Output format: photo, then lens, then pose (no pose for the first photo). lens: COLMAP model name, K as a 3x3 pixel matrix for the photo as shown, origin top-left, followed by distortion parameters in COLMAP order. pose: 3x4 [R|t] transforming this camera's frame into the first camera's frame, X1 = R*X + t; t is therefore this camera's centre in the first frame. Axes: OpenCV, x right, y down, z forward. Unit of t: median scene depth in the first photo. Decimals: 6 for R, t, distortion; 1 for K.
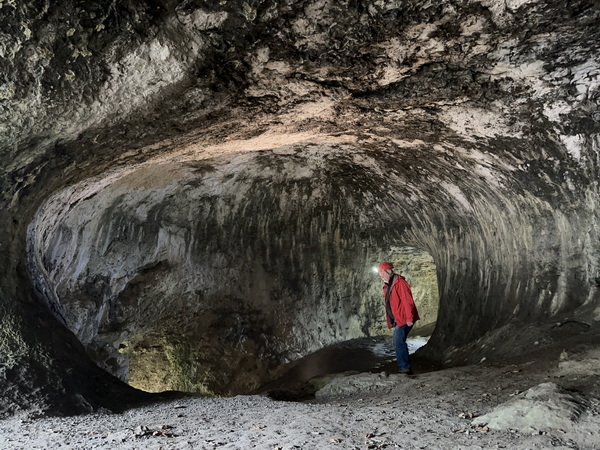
lens RADIAL K [[419.5, 0, 301.8], [0, 419.5, 228.9], [0, 0, 1]] dist [0.134706, -0.193960]
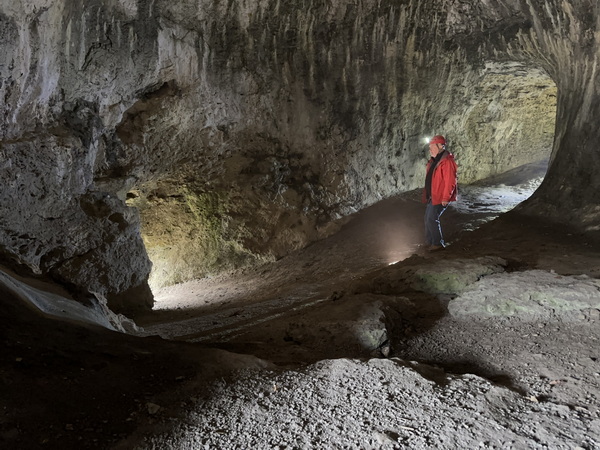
lens RADIAL K [[419.5, 0, 301.8], [0, 419.5, 228.9], [0, 0, 1]] dist [0.134706, -0.193960]
pose [[0.998814, 0.013870, -0.046678, -0.067837], [0.004160, 0.930766, 0.365592, 0.043928], [0.048517, -0.365353, 0.929604, 0.254950]]
